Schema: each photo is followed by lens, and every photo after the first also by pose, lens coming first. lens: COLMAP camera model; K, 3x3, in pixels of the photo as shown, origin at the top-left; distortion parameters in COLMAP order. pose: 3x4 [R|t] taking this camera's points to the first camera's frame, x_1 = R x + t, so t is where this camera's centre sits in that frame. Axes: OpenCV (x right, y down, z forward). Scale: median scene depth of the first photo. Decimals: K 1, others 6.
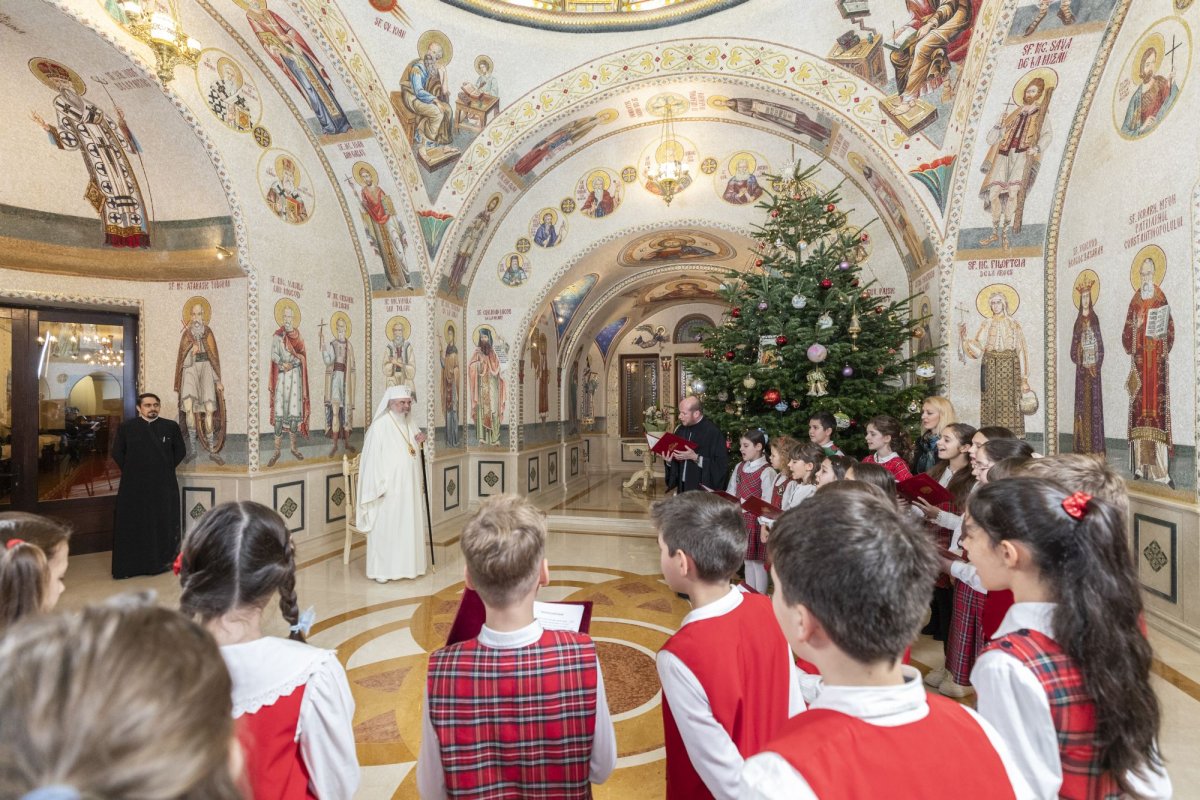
lens RADIAL K [[538.1, 0, 602.4], [0, 538.1, 400.7], [0, 0, 1]] dist [0.003475, 0.000686]
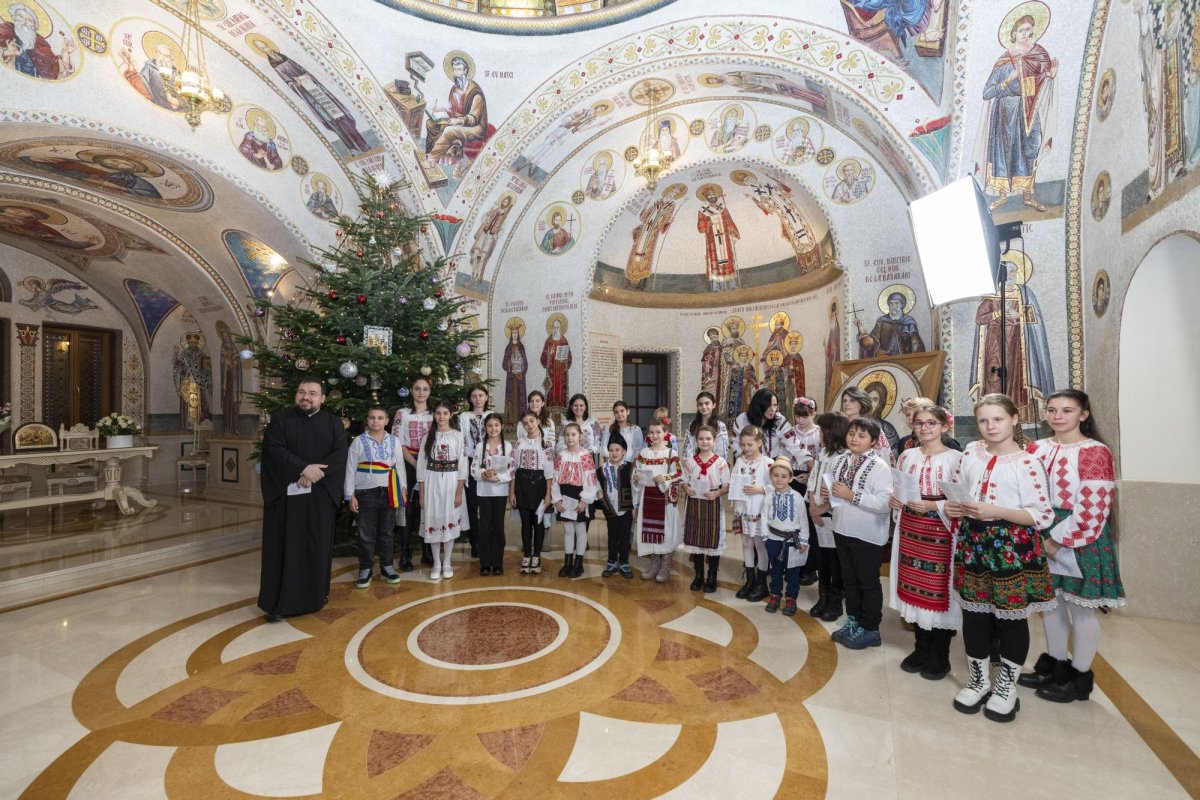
lens RADIAL K [[538.1, 0, 596.4], [0, 538.1, 400.9], [0, 0, 1]] dist [0.003475, 0.000686]
pose [[0.196801, 0.011522, 0.980376, -0.559980], [-0.002057, 0.999934, -0.011339, 0.032647], [-0.980441, 0.000215, 0.196812, 0.316404]]
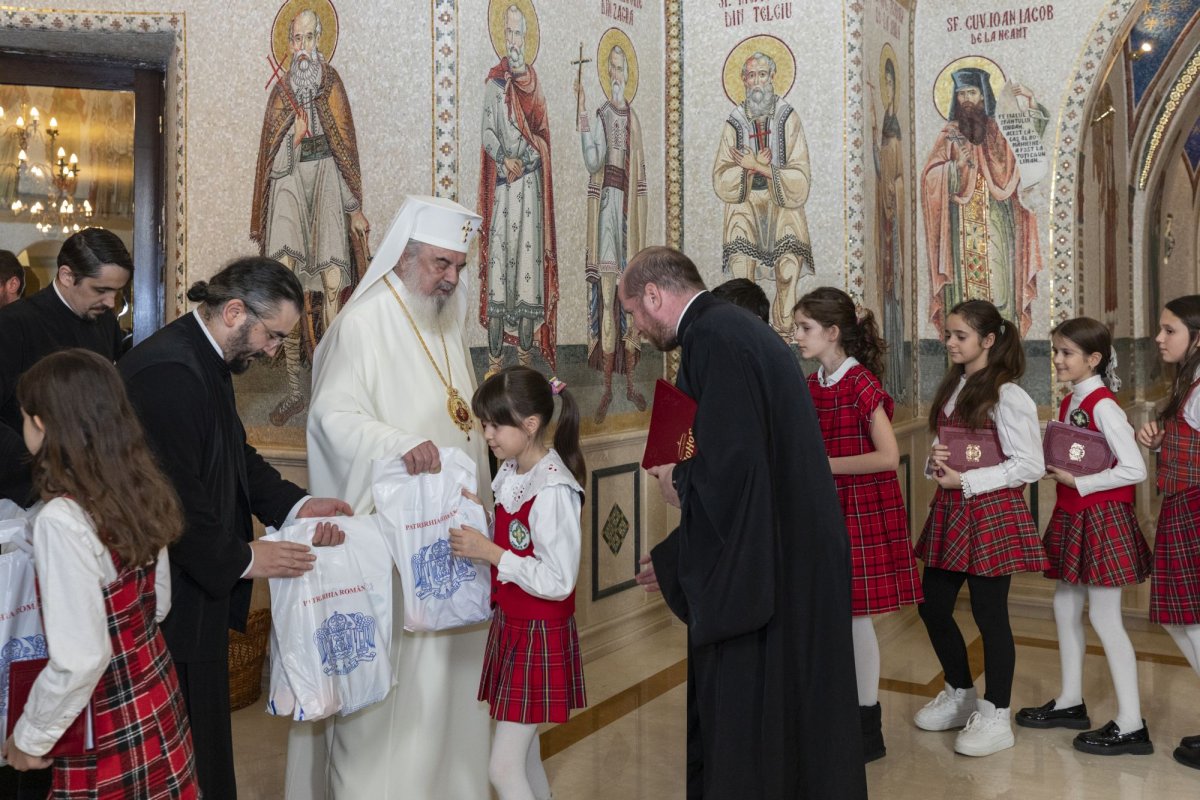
lens RADIAL K [[1186.1, 0, 600.3], [0, 1186.1, 303.0], [0, 0, 1]] dist [-0.002886, 0.000000]
pose [[0.955972, -0.006967, -0.293374, -0.283667], [0.002419, 0.999871, -0.015861, 0.039822], [0.293447, 0.014453, 0.955866, 0.240612]]
